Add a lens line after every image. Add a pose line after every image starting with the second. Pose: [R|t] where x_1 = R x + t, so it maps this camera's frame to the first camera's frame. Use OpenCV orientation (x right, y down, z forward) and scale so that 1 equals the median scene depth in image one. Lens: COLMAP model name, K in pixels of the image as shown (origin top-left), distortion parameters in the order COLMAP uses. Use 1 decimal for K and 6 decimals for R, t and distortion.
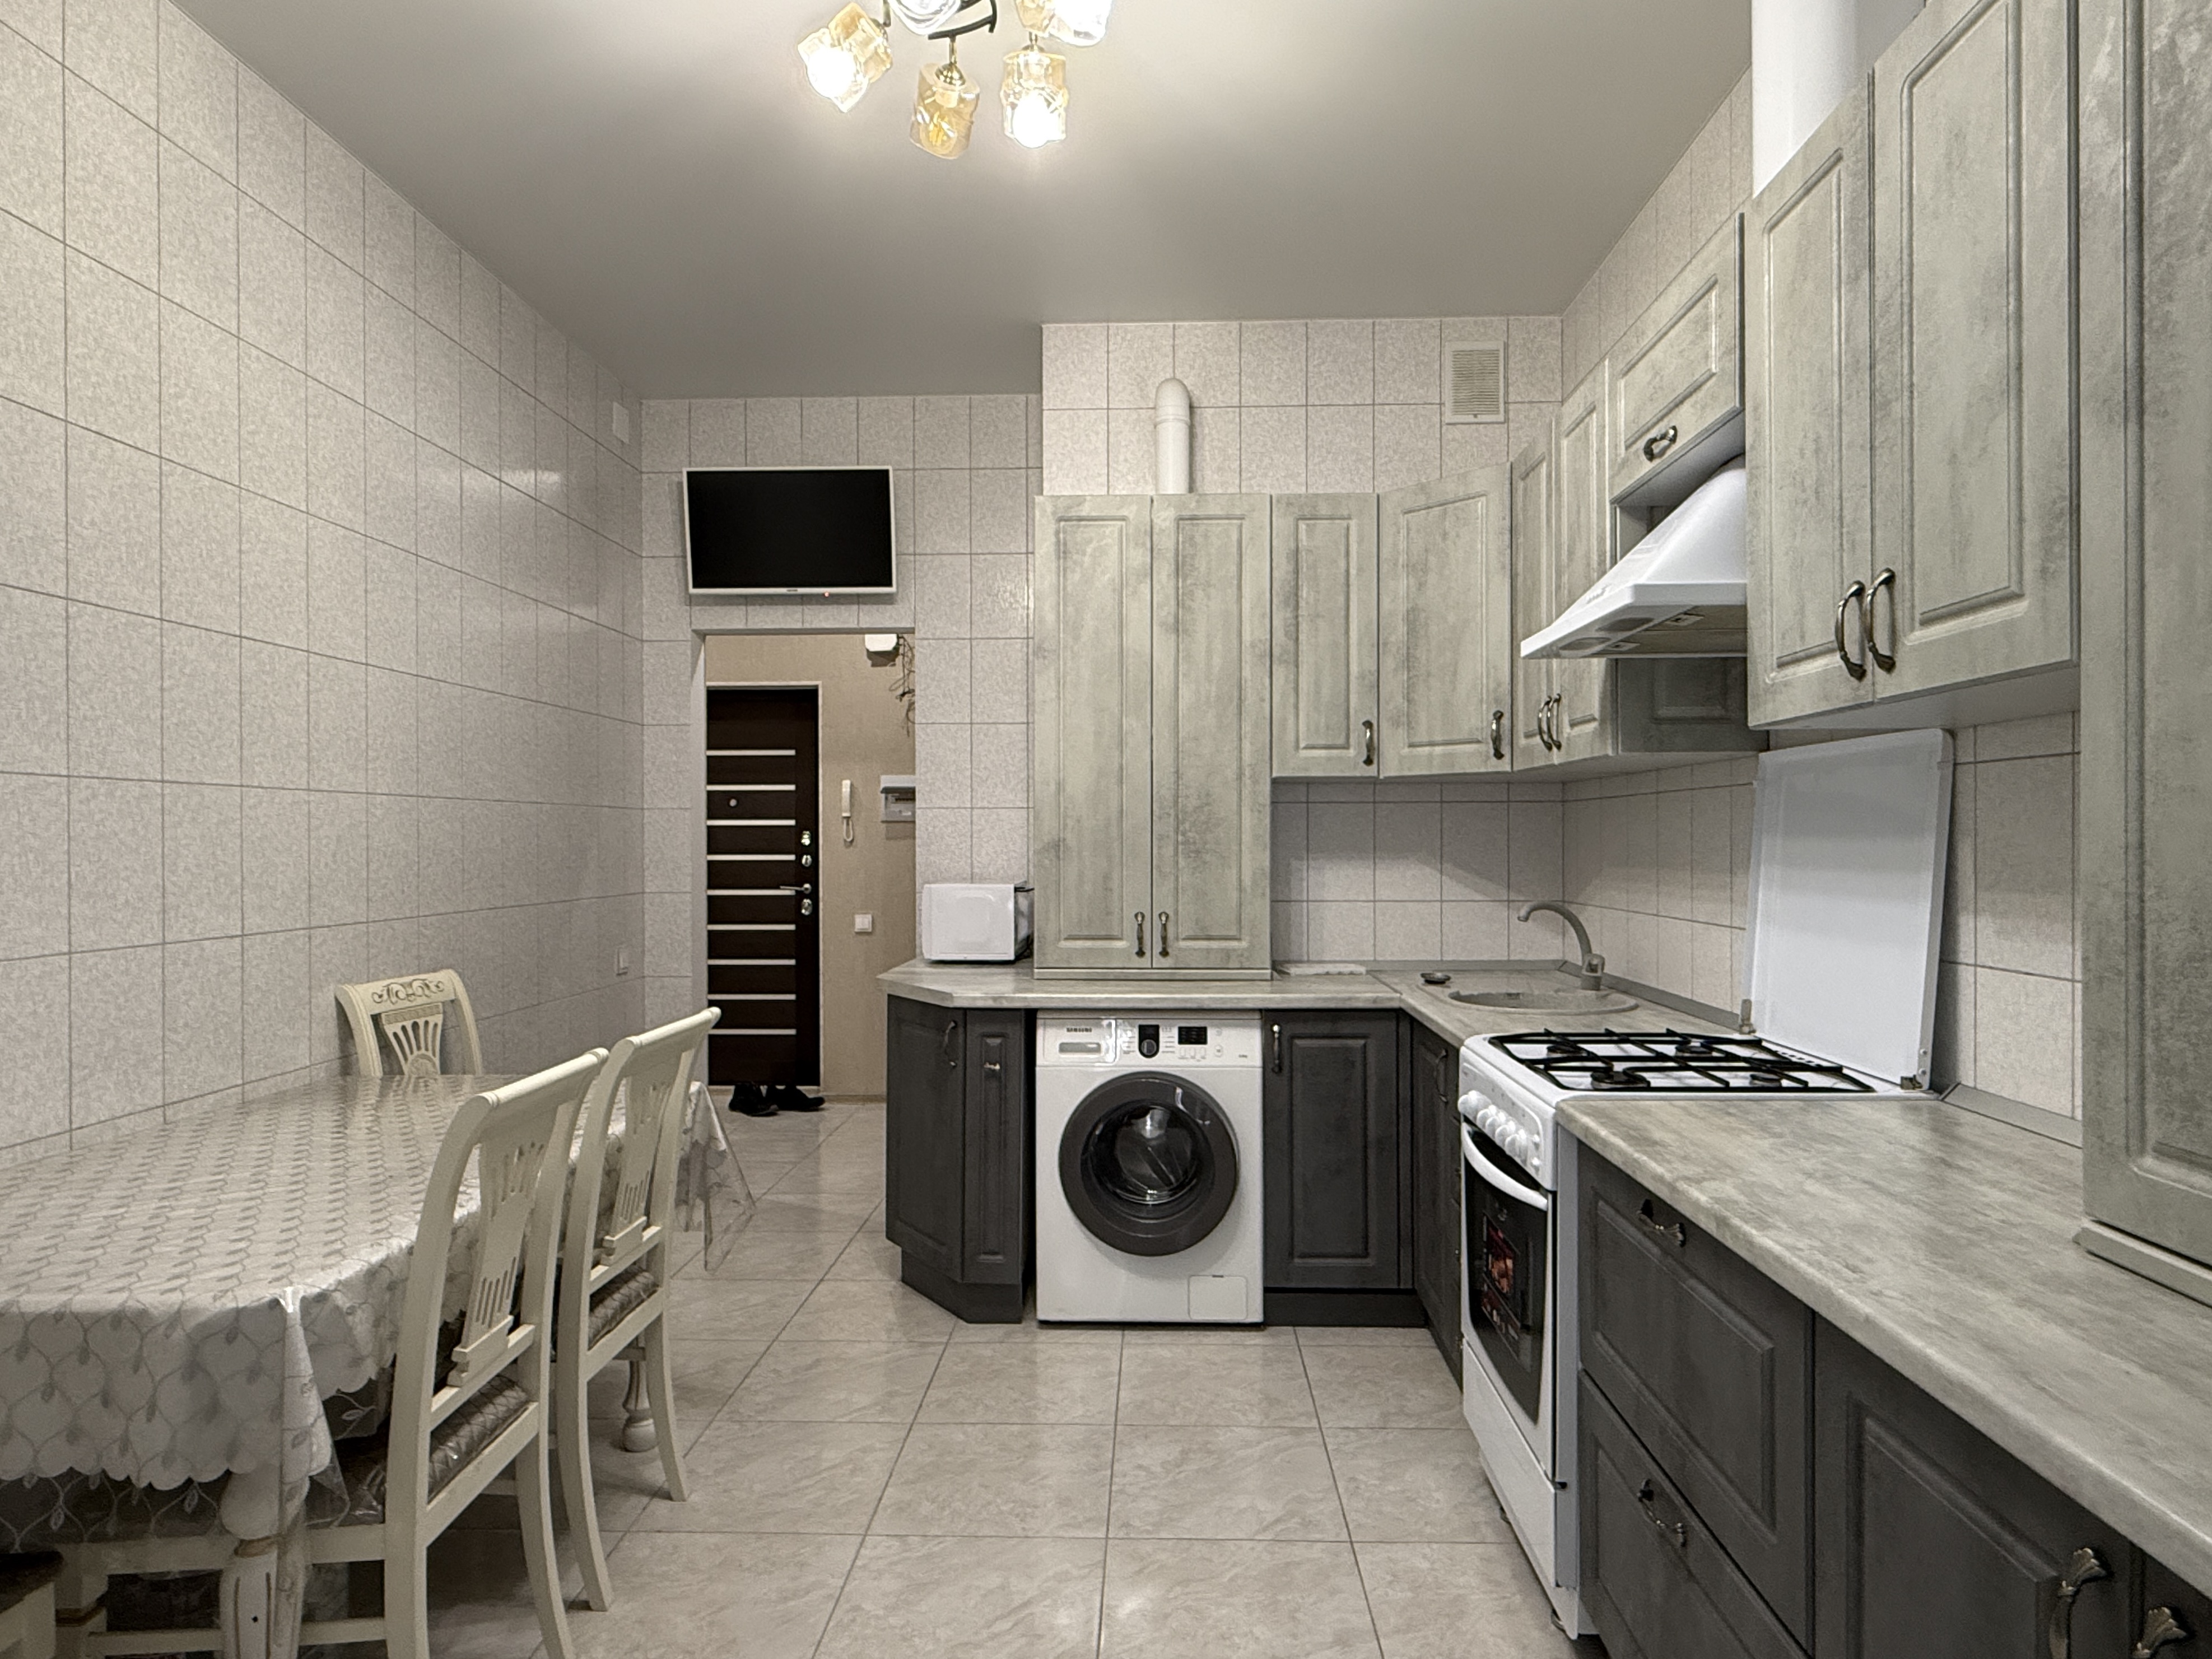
lens RADIAL K [[1253.4, 0, 1112.0], [0, 1253.4, 828.3], [0, 0, 1]] dist [0.026095, 0.000172]
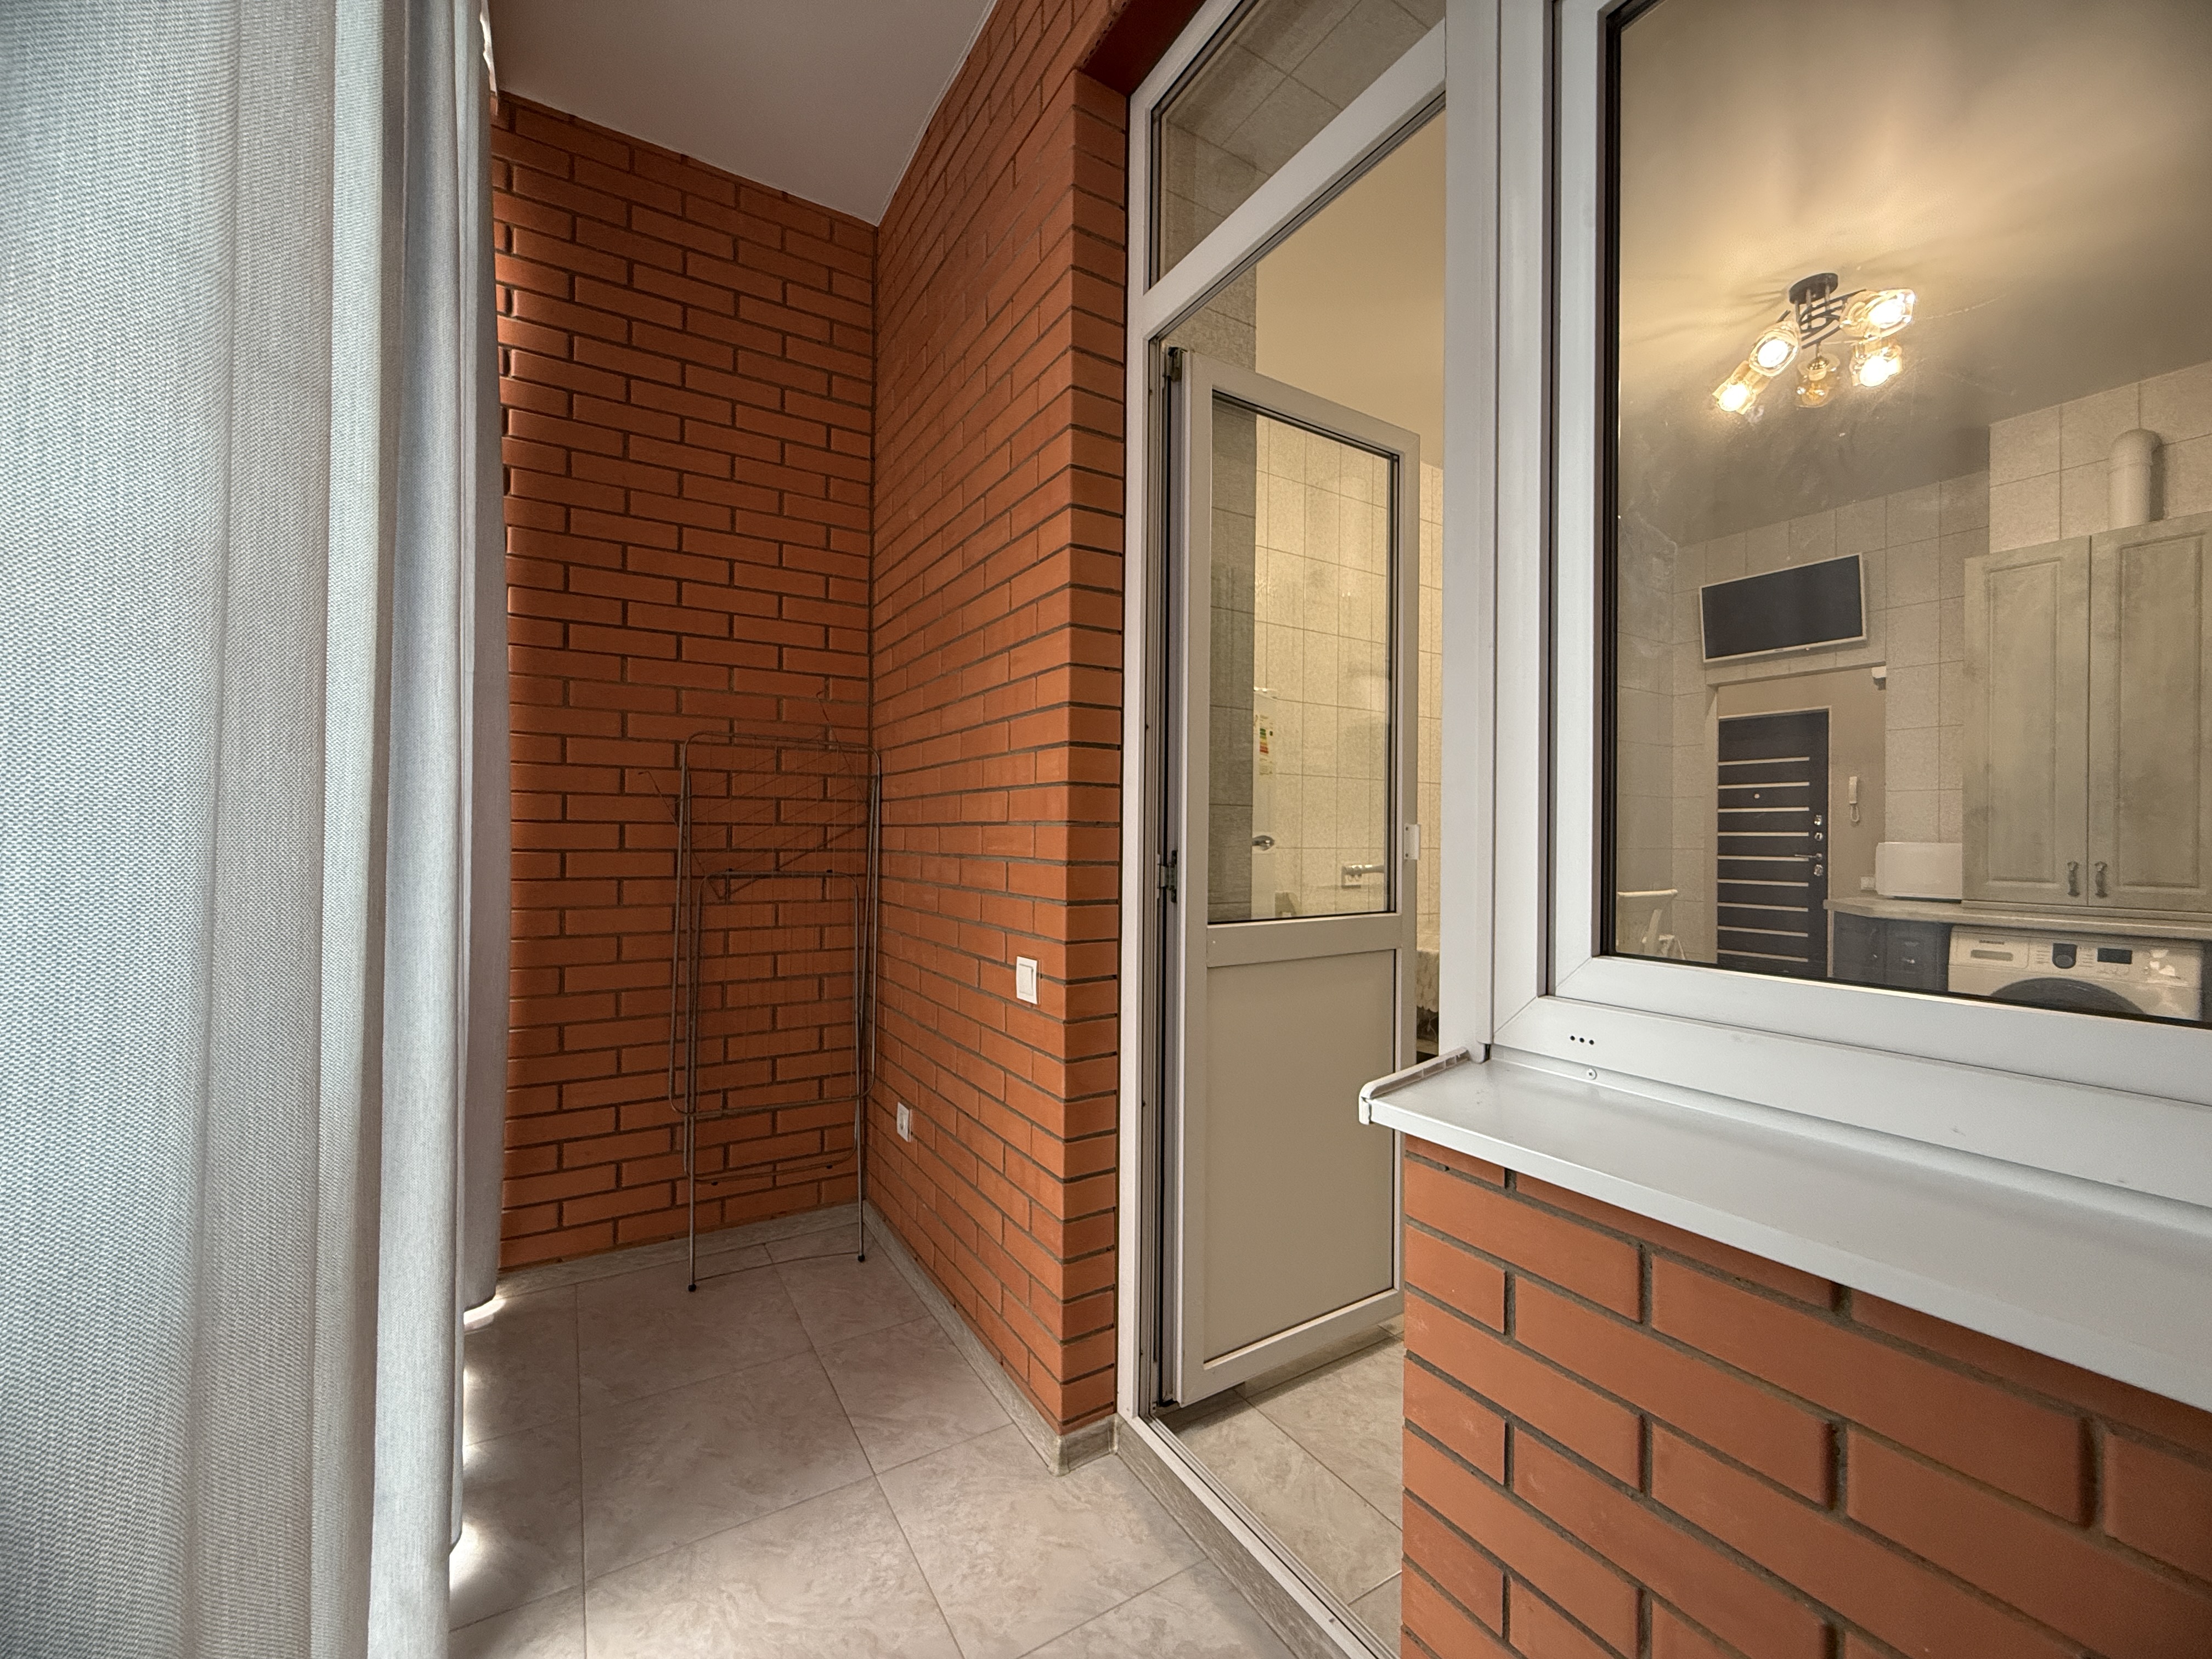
lens RADIAL K [[887.3, 0, 1110.4], [0, 887.3, 827.8], [0, 0, 1]] dist [0.018079, -0.000023]
pose [[0.560264, -0.001101, -0.828313, 0.237529], [-0.003204, 0.999989, -0.003496, 0.038073], [0.828308, 0.004613, 0.560254, -0.339632]]
